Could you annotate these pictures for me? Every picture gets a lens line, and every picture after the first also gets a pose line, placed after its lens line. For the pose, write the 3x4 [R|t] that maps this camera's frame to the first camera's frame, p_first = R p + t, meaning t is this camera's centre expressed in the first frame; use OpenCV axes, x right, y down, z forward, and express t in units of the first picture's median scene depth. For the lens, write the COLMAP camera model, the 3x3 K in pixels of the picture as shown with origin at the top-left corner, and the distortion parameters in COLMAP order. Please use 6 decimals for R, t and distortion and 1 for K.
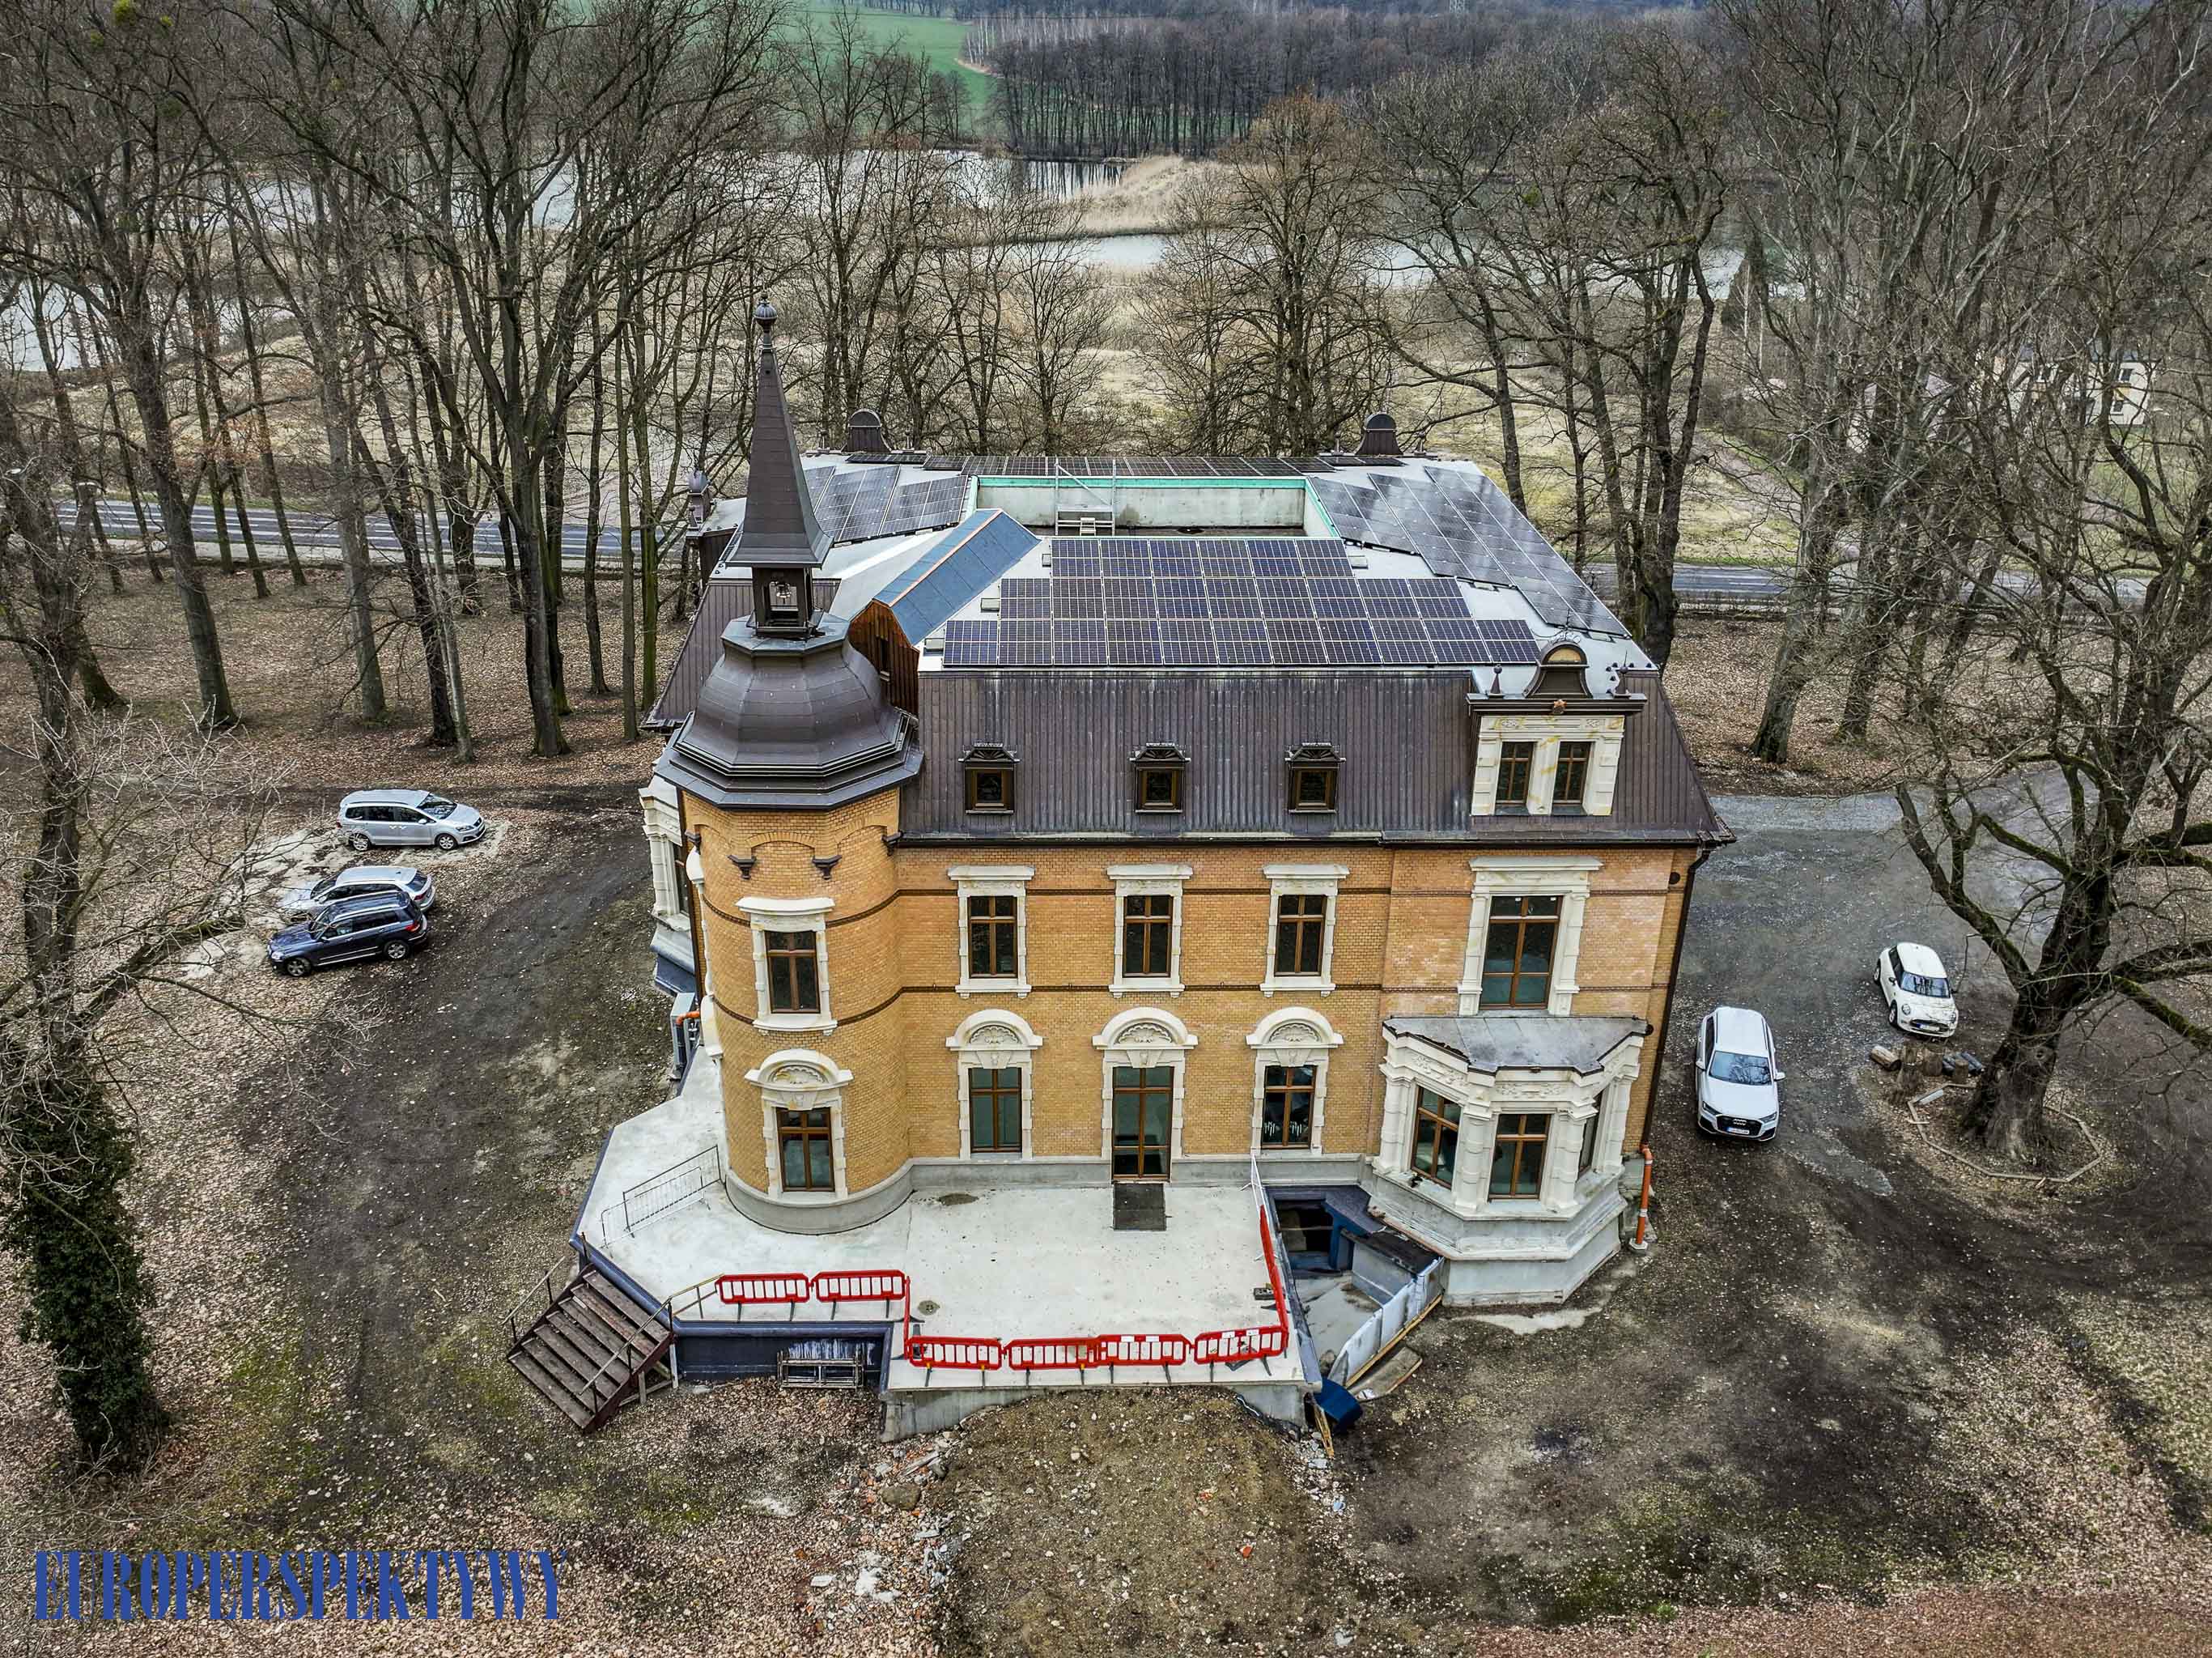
lens RADIAL K [[1778.9, 0, 1106.0], [0, 1778.9, 829.0], [0, 0, 1]] dist [0.005515, -0.003152]
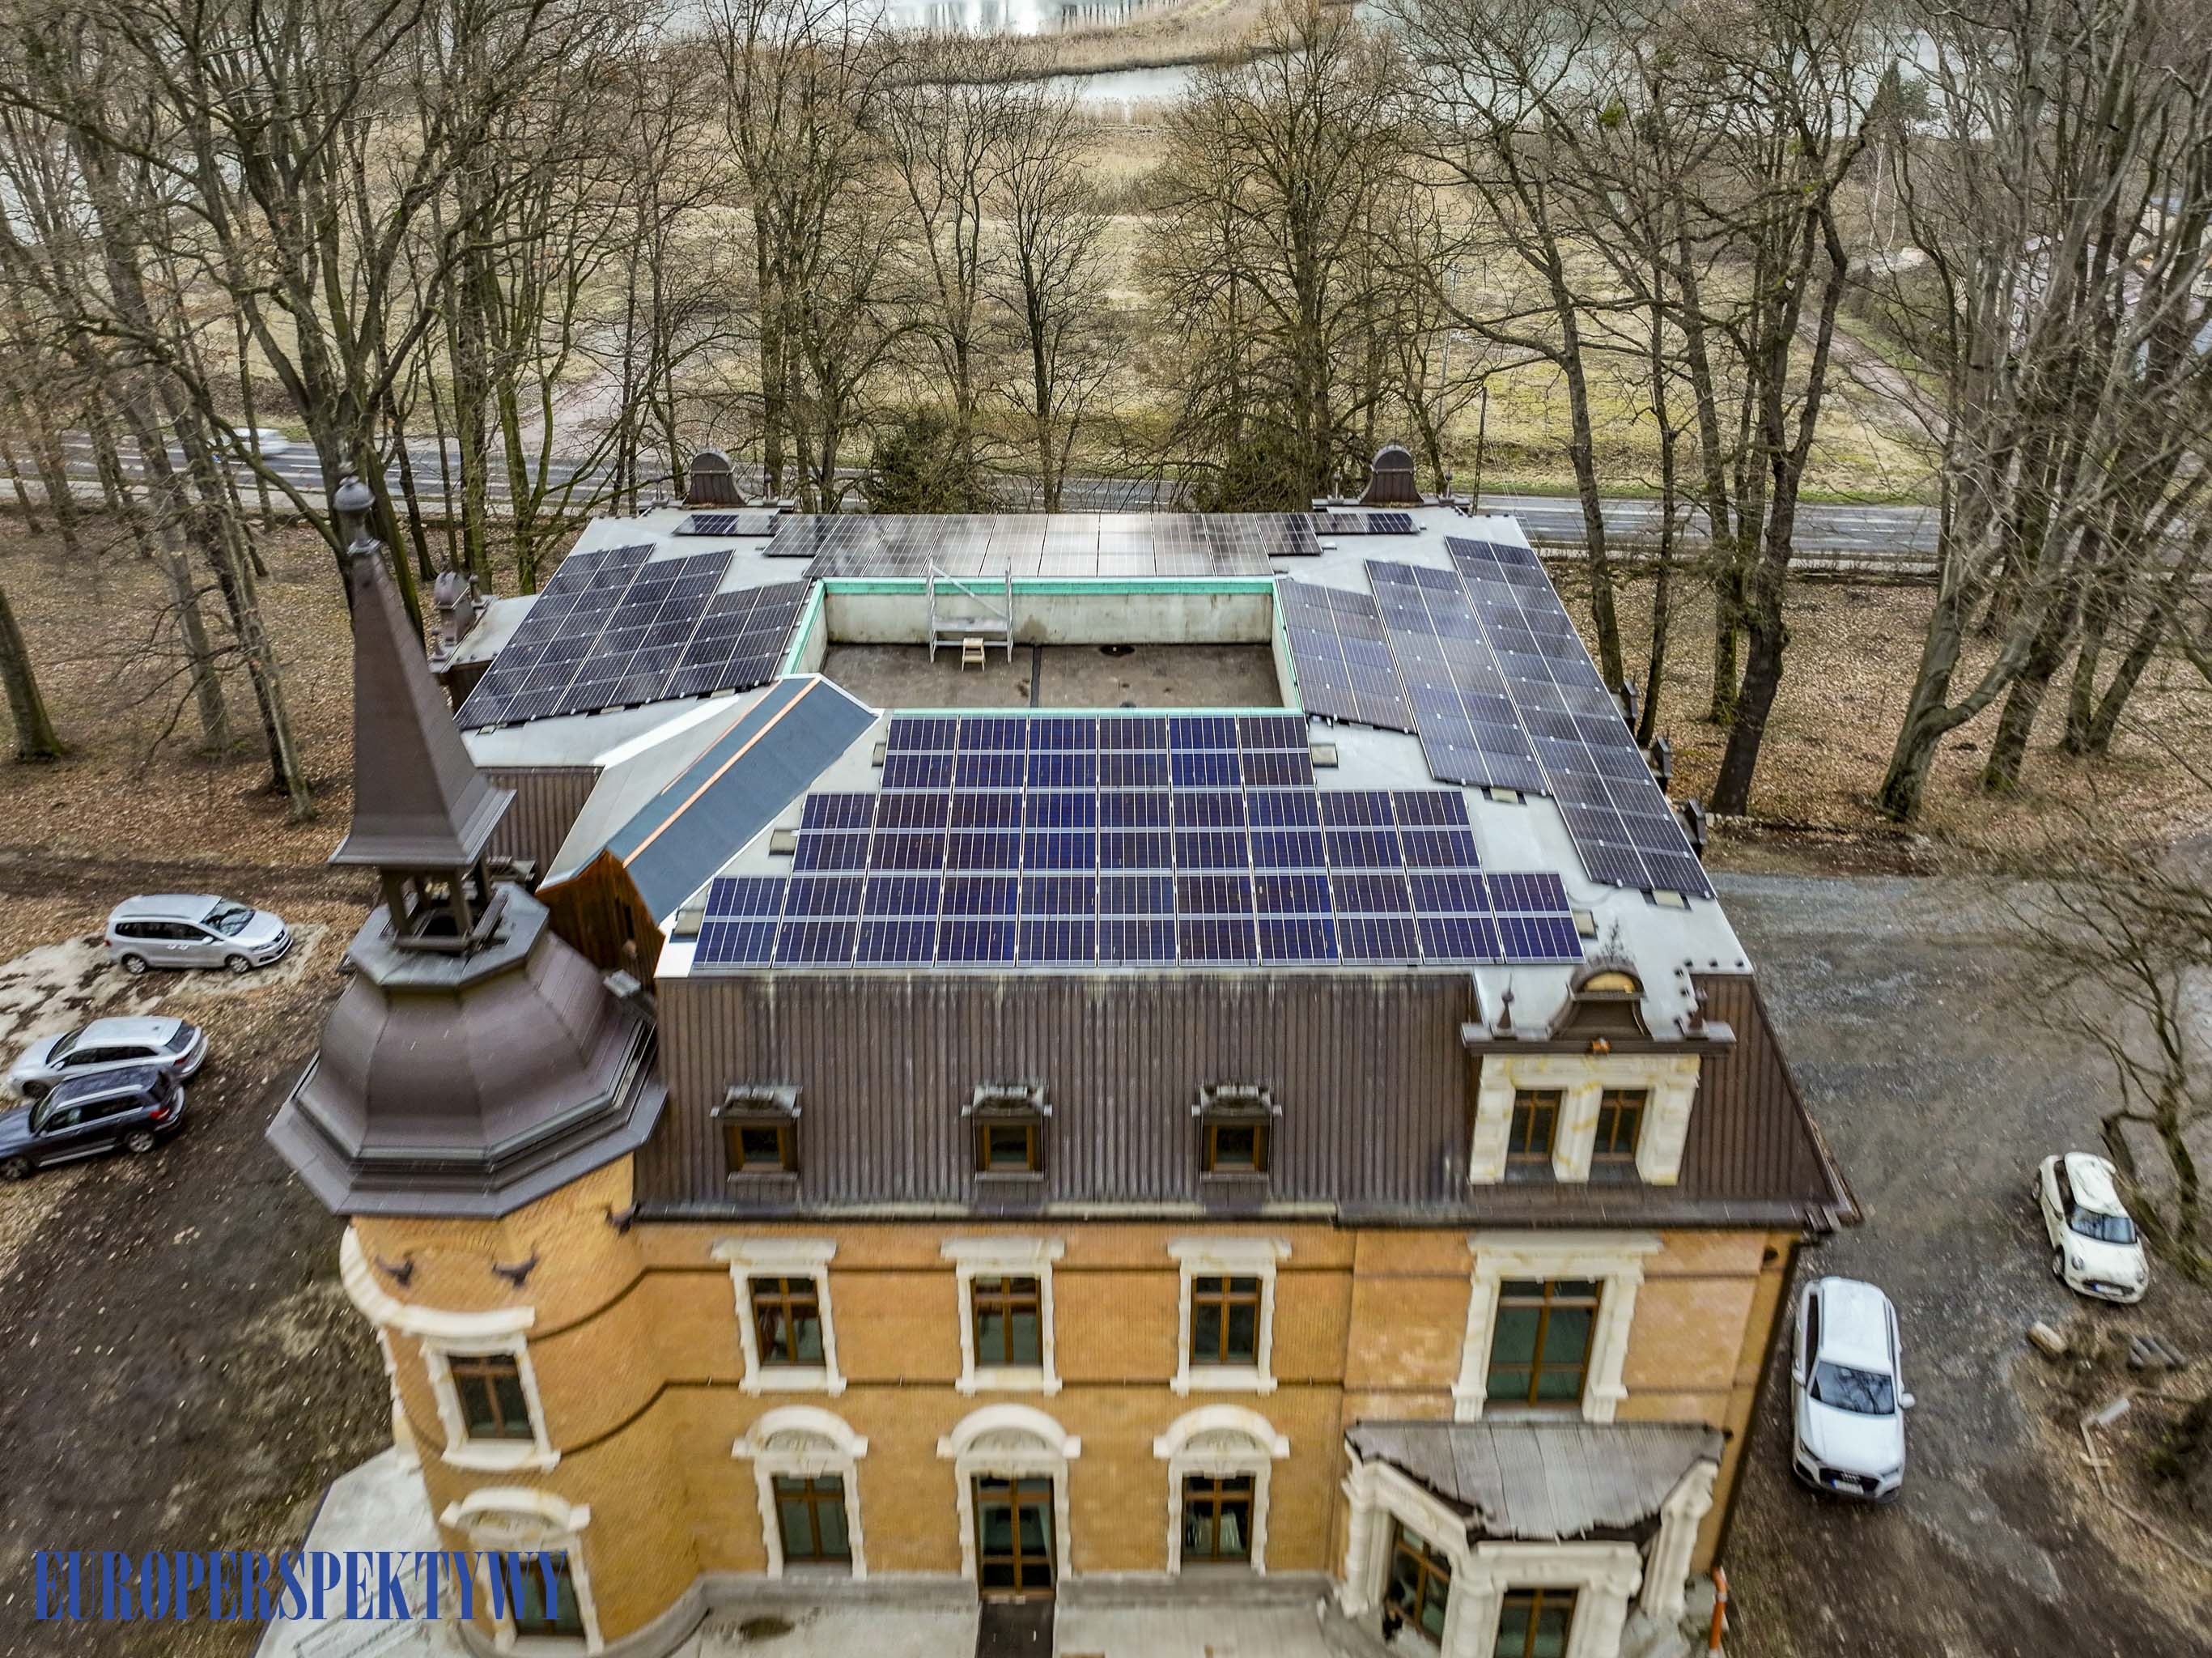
lens RADIAL K [[1828.8, 0, 1106.0], [0, 1828.8, 829.0], [0, 0, 1]] dist [0.001411, 0.005551]
pose [[0.999146, 0.003350, -0.041180, 0.090521], [0.000162, 0.996382, 0.084985, -0.192916], [0.041315, -0.084919, 0.995531, 0.295460]]
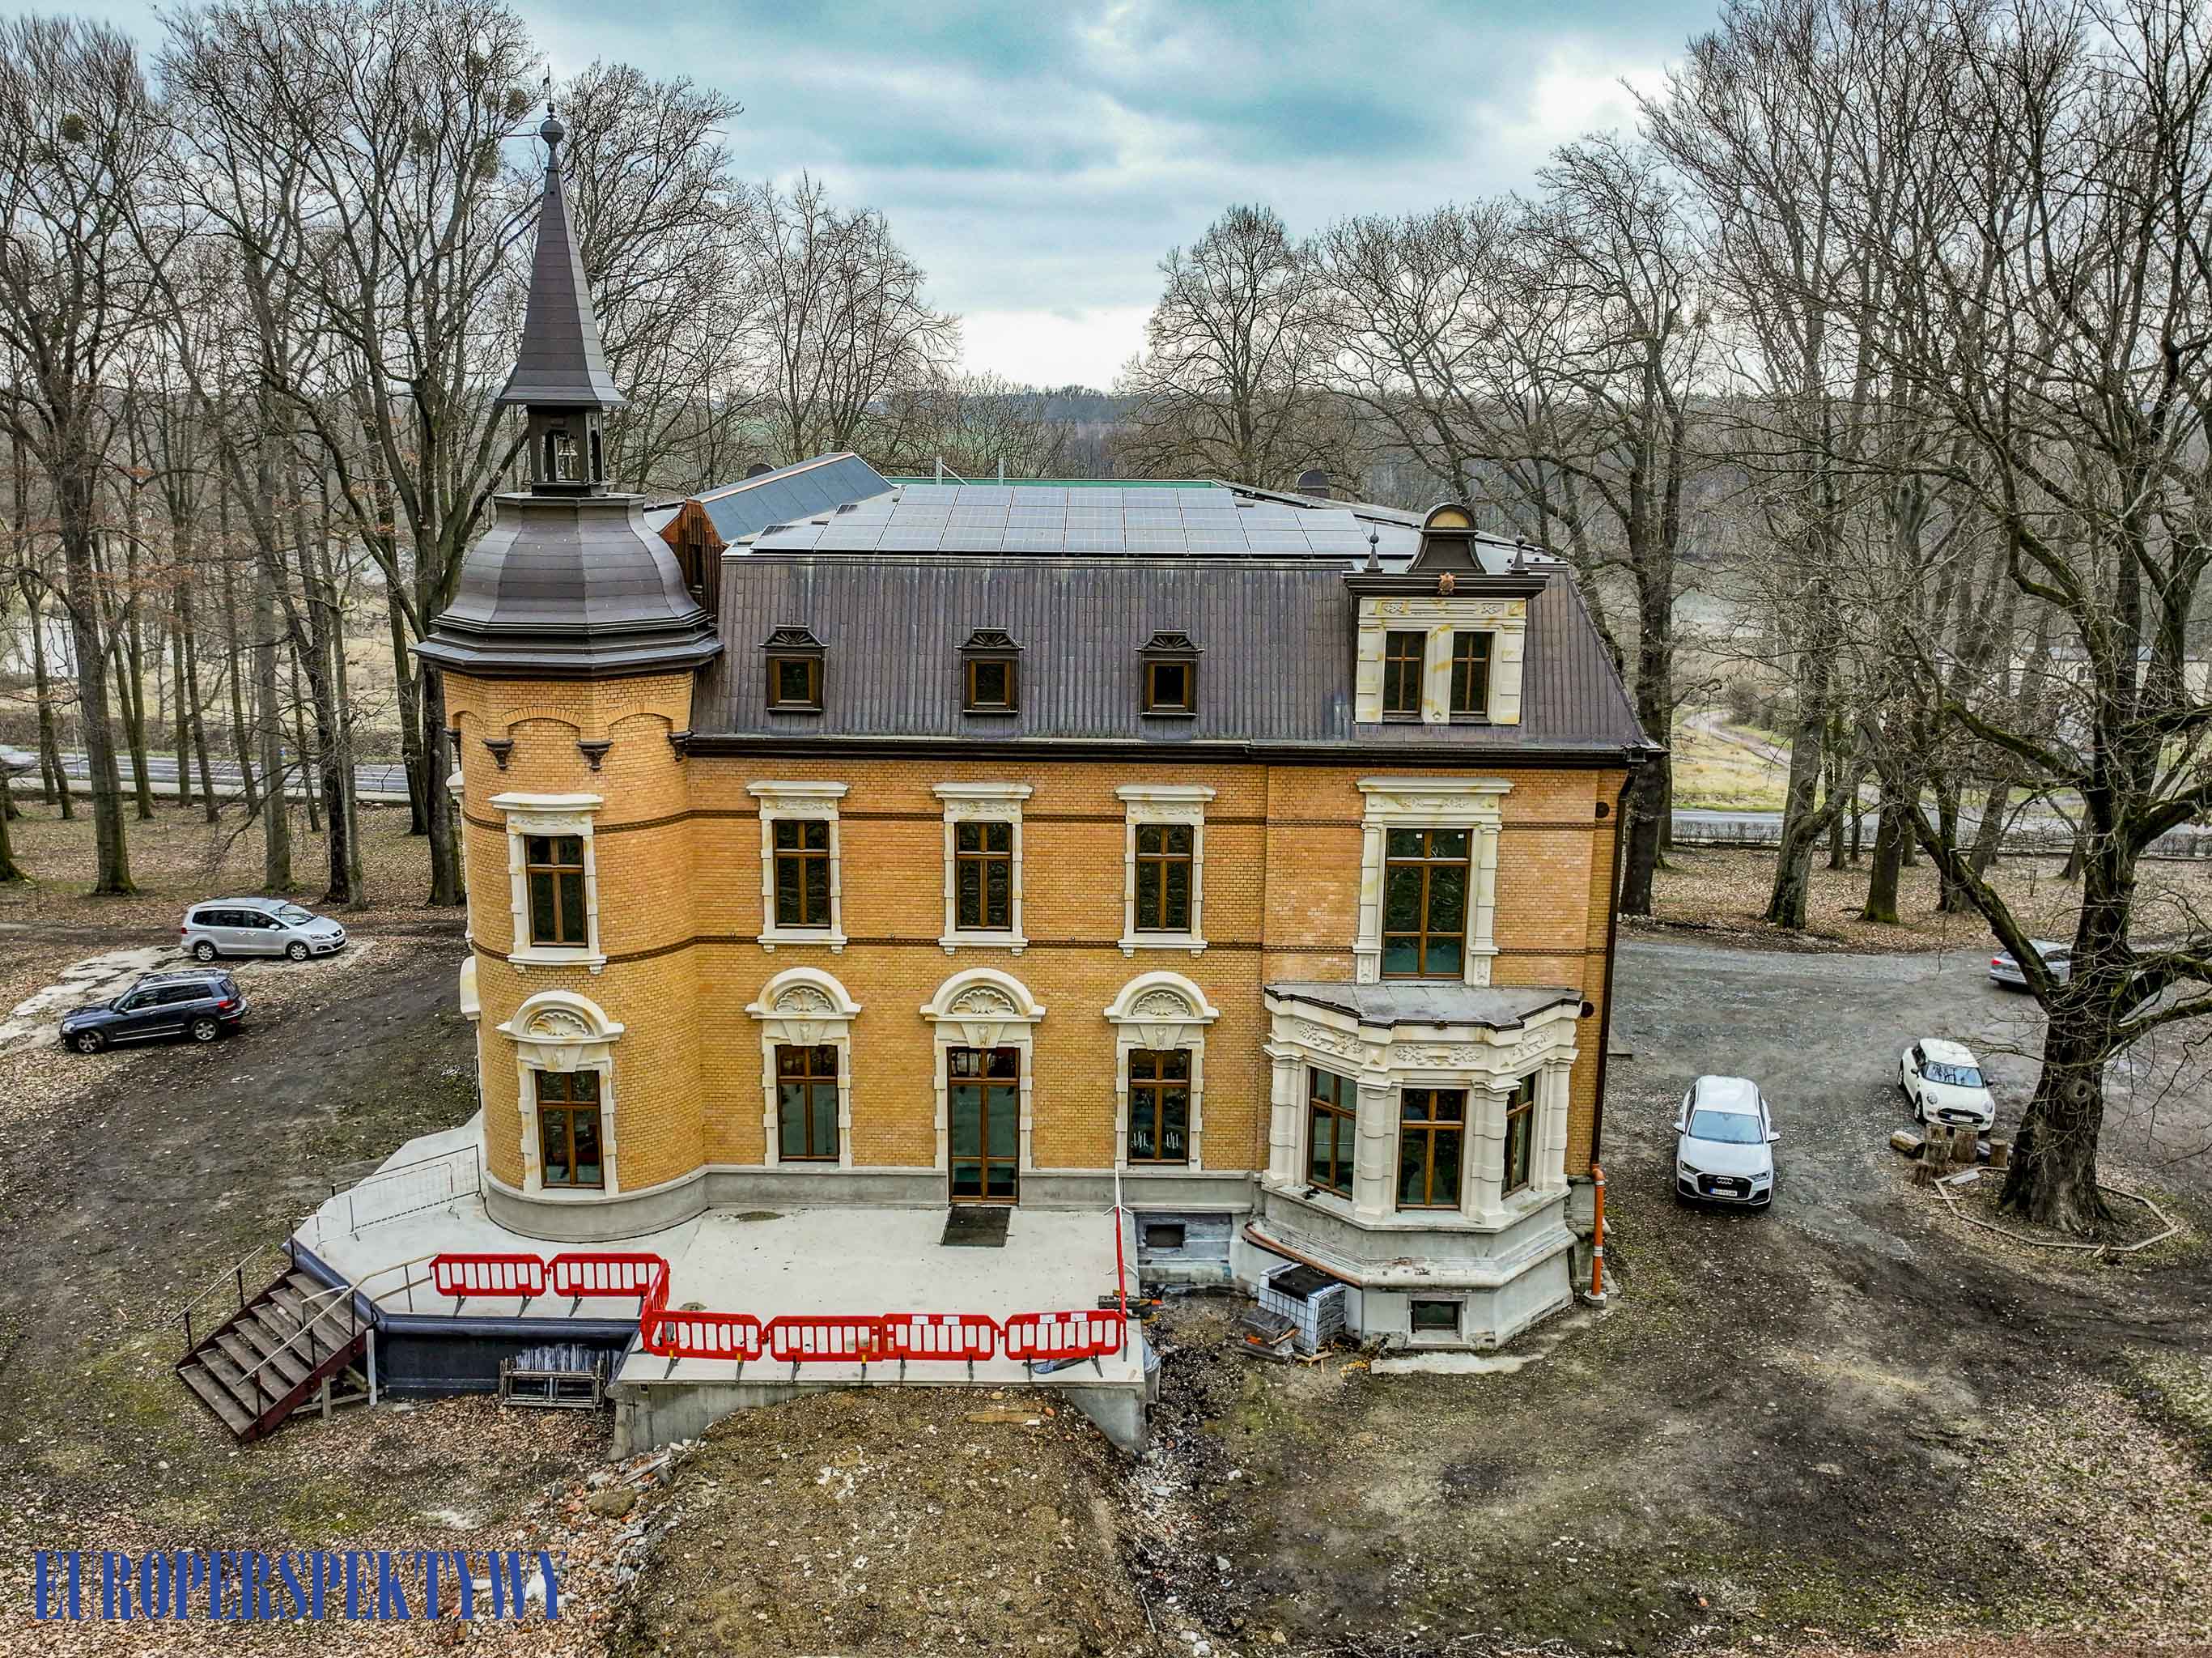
lens RADIAL K [[1828.8, 0, 1106.0], [0, 1828.8, 829.0], [0, 0, 1]] dist [0.001411, 0.005551]
pose [[0.999407, 0.006459, -0.033814, 0.110179], [-0.013876, 0.974499, -0.223961, 0.231011], [0.031505, 0.224297, 0.974011, 0.142240]]
